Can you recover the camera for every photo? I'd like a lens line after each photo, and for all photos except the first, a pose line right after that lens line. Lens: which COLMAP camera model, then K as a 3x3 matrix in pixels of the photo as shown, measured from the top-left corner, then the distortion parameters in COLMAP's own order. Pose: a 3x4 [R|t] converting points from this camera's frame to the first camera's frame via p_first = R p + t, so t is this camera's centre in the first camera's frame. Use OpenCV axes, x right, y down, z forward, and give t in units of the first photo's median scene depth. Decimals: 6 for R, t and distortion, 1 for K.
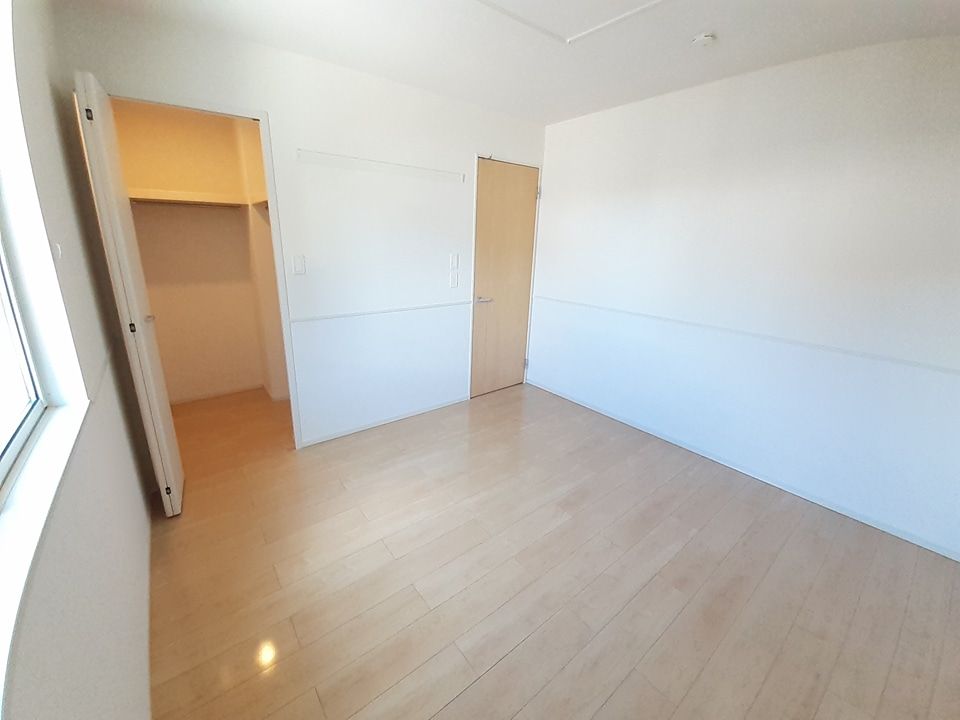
lens RADIAL K [[385.3, 0, 469.1], [0, 385.3, 345.6], [0, 0, 1]] dist [0.001706, -0.010317]
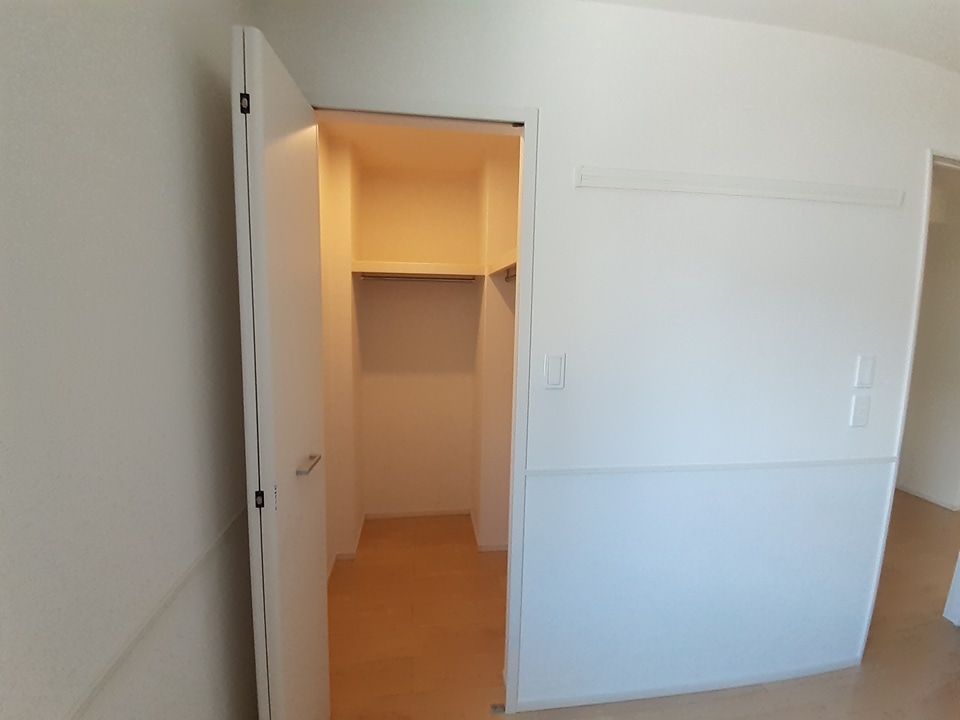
lens RADIAL K [[385.3, 0, 469.1], [0, 385.3, 345.6], [0, 0, 1]] dist [0.001706, -0.010317]
pose [[0.868453, 0.035597, -0.494492, -0.247569], [-0.130167, 0.978798, -0.158147, -0.127099], [0.478379, 0.201710, 0.854674, 0.413898]]
